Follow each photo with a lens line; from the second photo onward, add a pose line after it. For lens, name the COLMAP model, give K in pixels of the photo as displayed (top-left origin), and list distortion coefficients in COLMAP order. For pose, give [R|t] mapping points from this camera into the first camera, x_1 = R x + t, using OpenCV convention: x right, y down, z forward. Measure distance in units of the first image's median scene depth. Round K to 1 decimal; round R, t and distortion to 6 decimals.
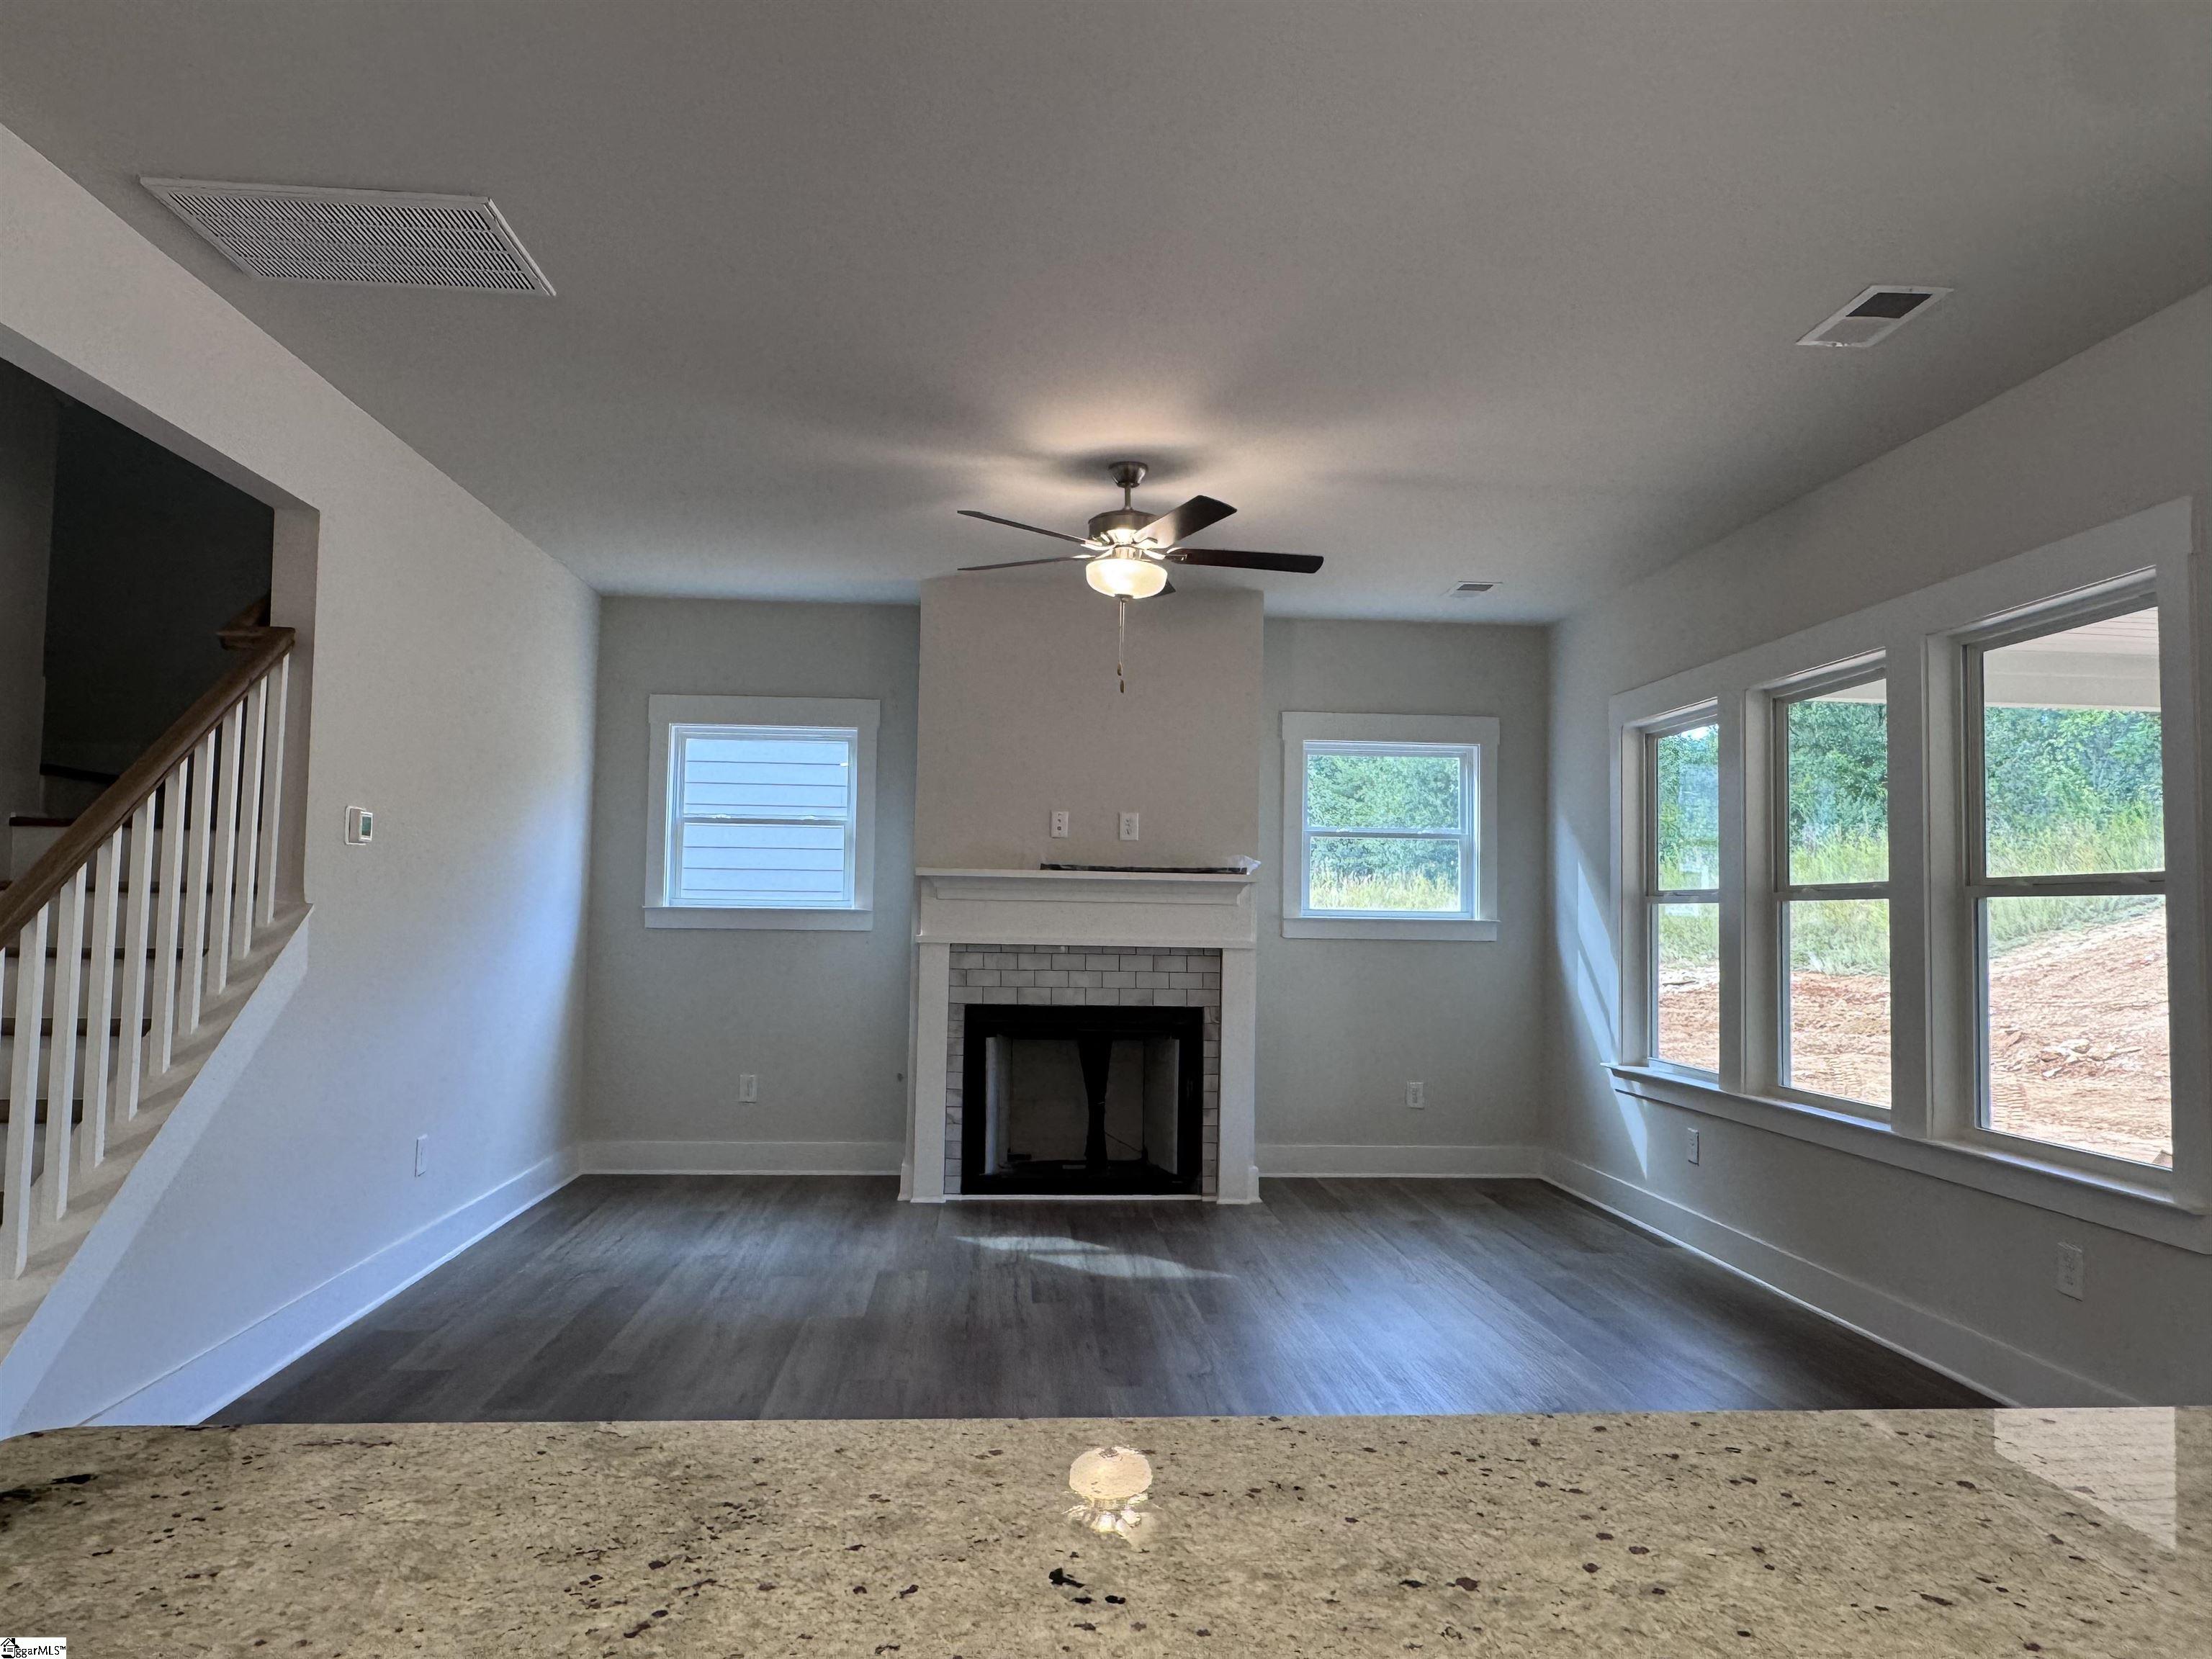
lens RADIAL K [[1479.4, 0, 1101.9], [0, 1479.4, 817.7], [0, 0, 1]] dist [-0.003788, -0.005229]
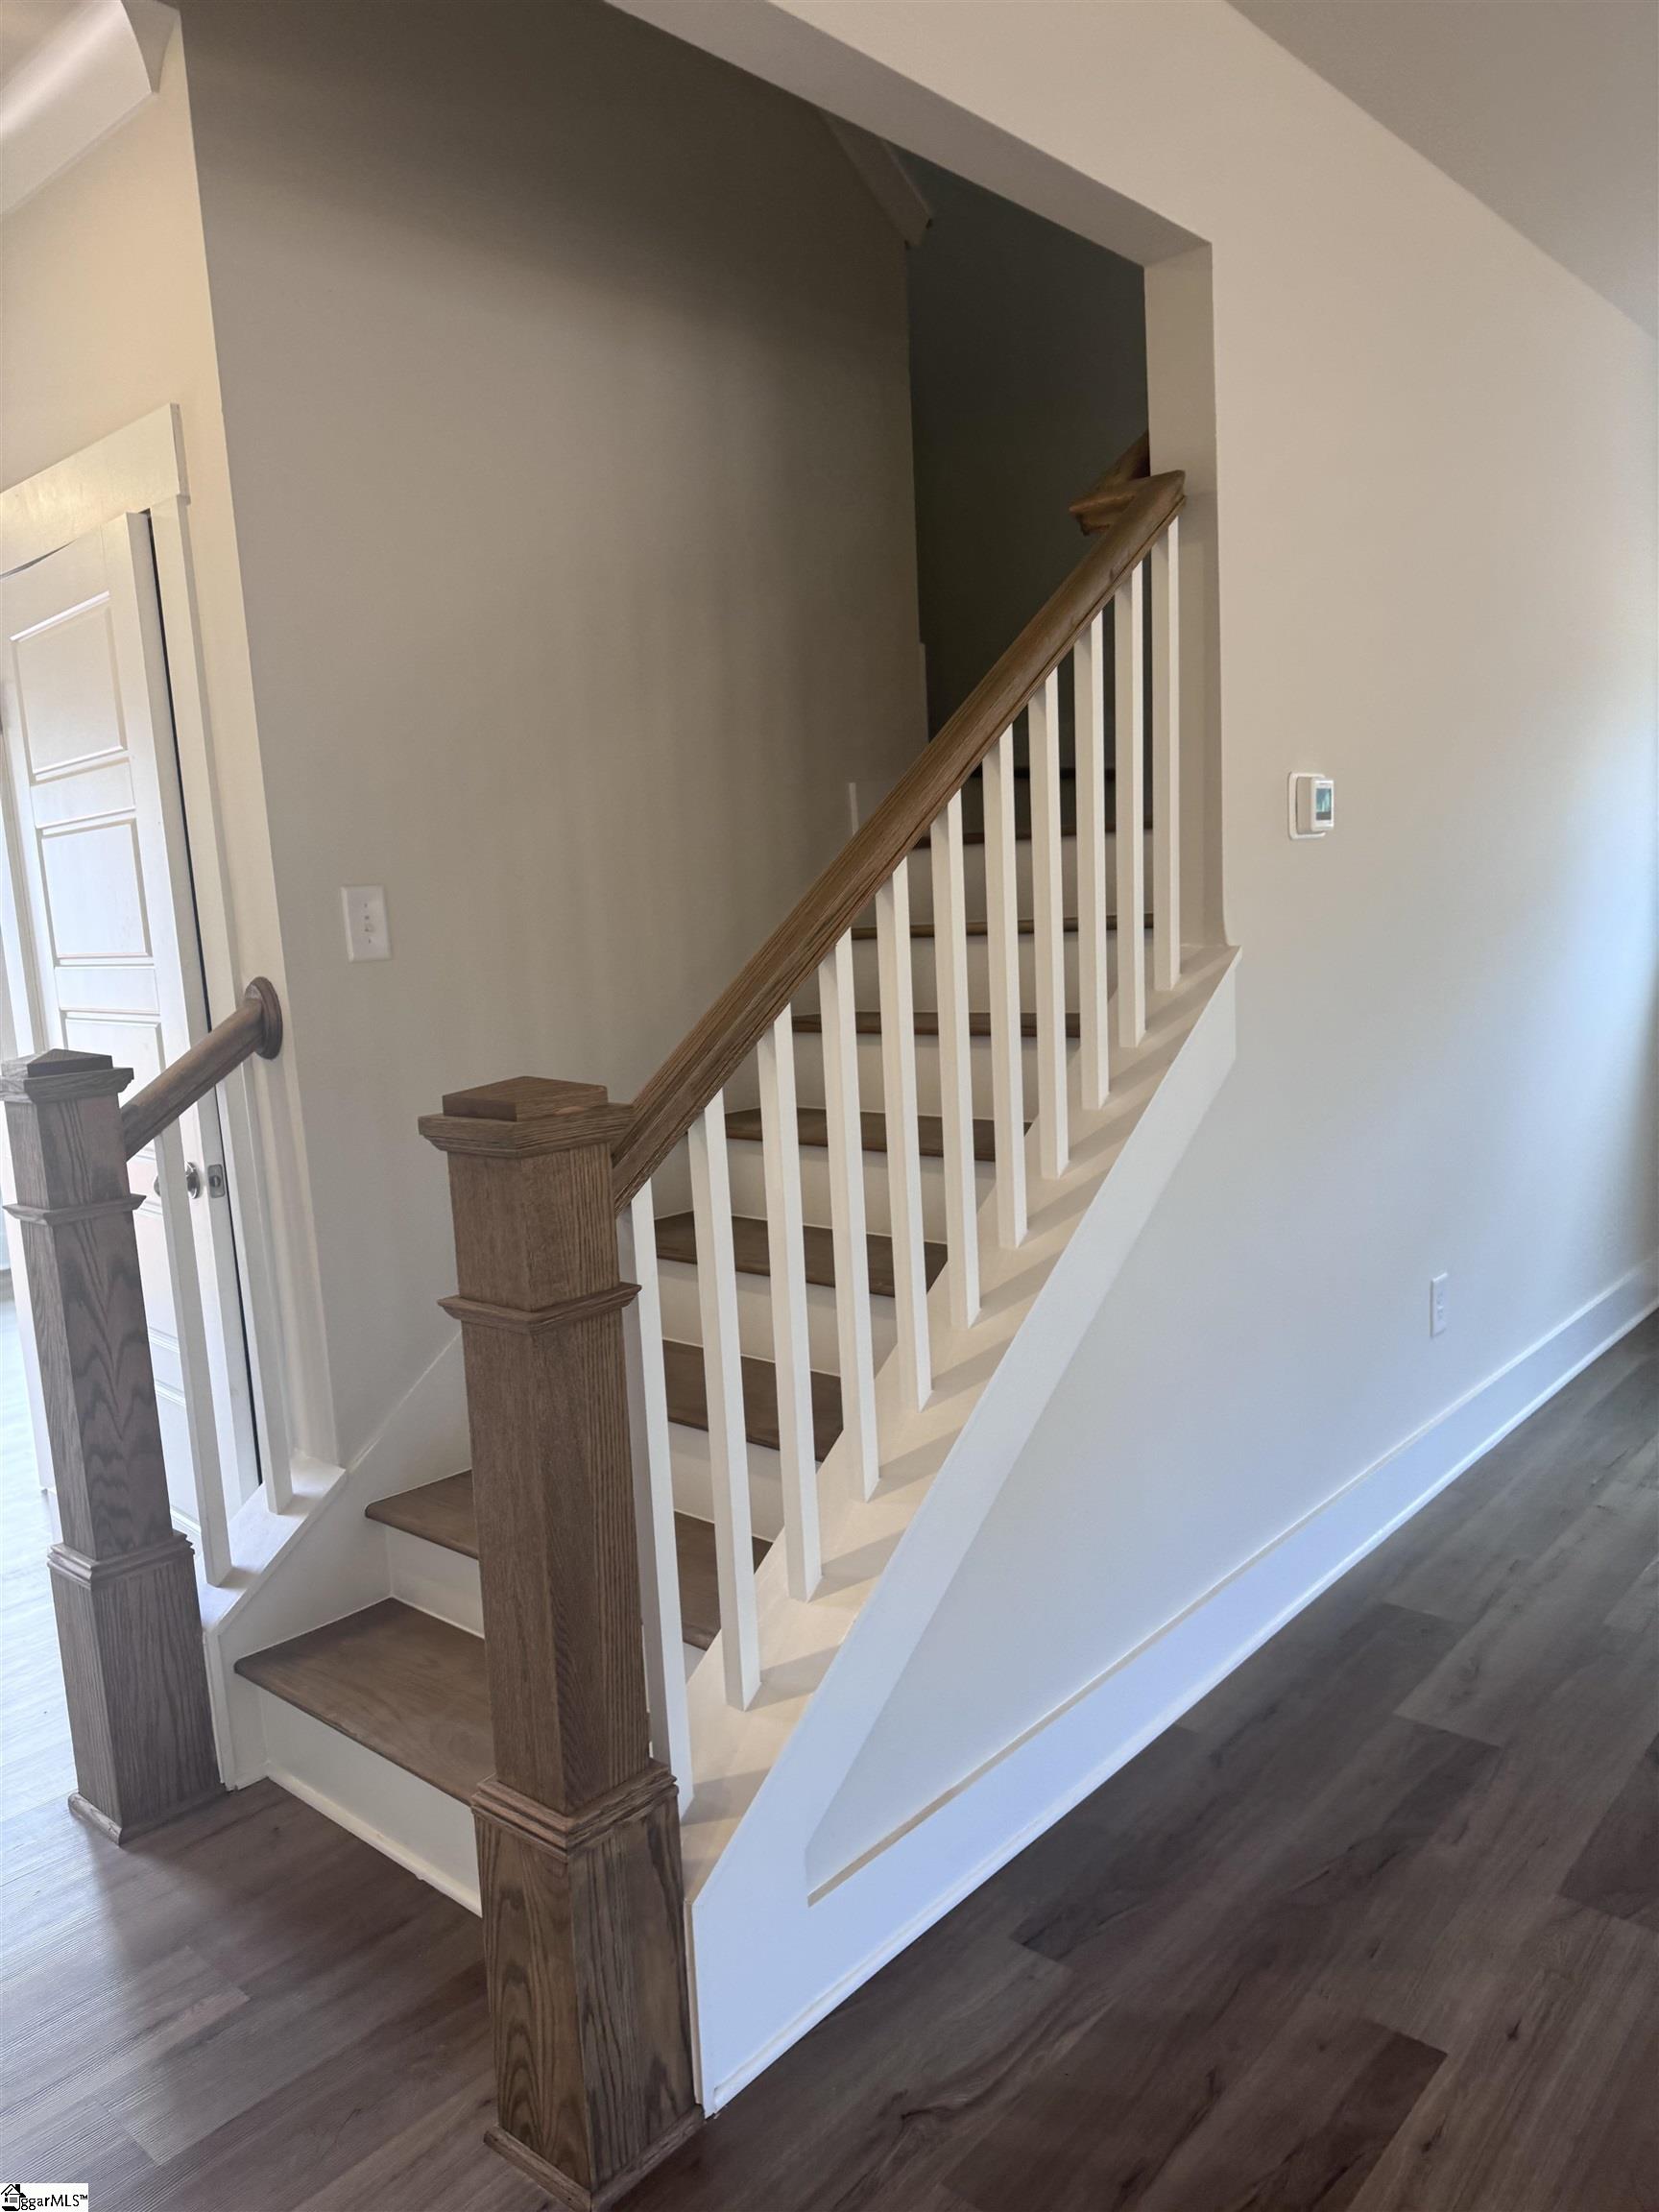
lens RADIAL K [[1557.8, 0, 832.8], [0, 1557.8, 1115.0], [0, 0, 1]] dist [0.062469, -0.084558]
pose [[0.698944, 0.049415, -0.713467, -0.121313], [0.108222, 0.978814, 0.173813, -0.002120], [0.706941, -0.198699, 0.678788, 0.276727]]
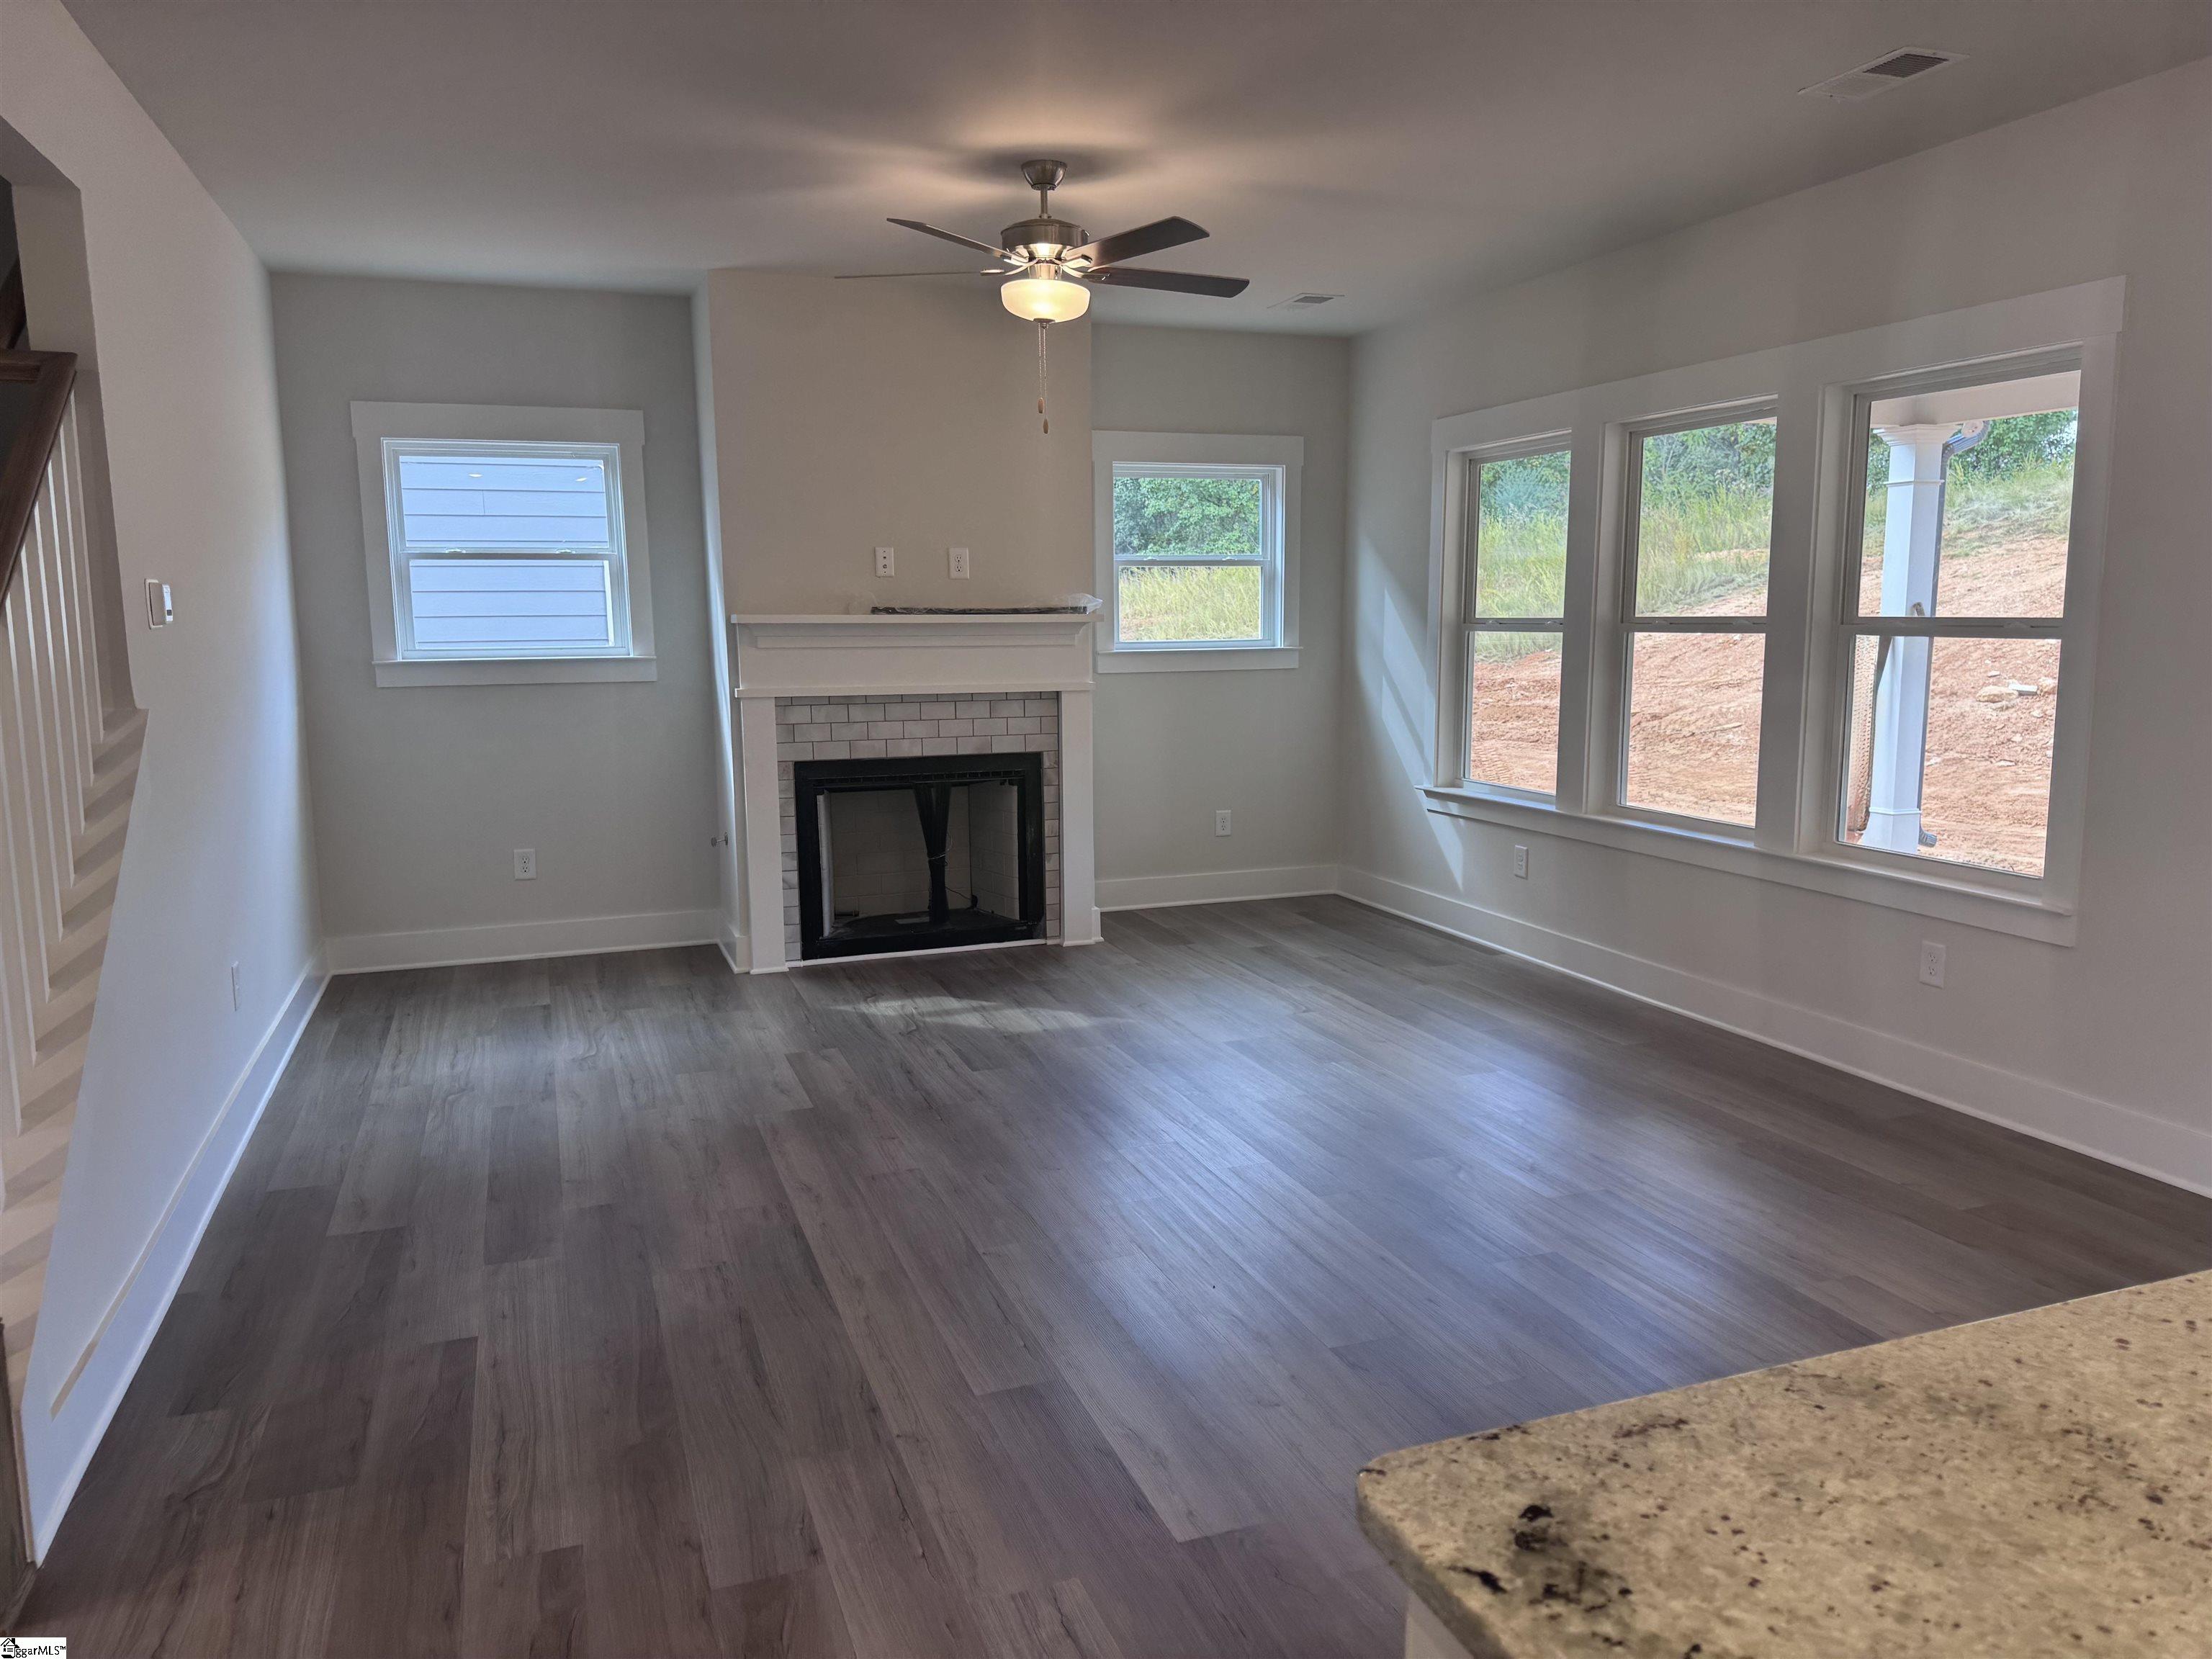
lens RADIAL K [[1552.1, 0, 1111.2], [0, 1552.1, 838.6], [0, 0, 1]] dist [0.116918, -0.122323]
pose [[0.959851, -0.066375, 0.272544, -0.172240], [0.006810, 0.976829, 0.213912, -0.034726], [-0.280427, -0.203468, 0.938063, 0.018485]]
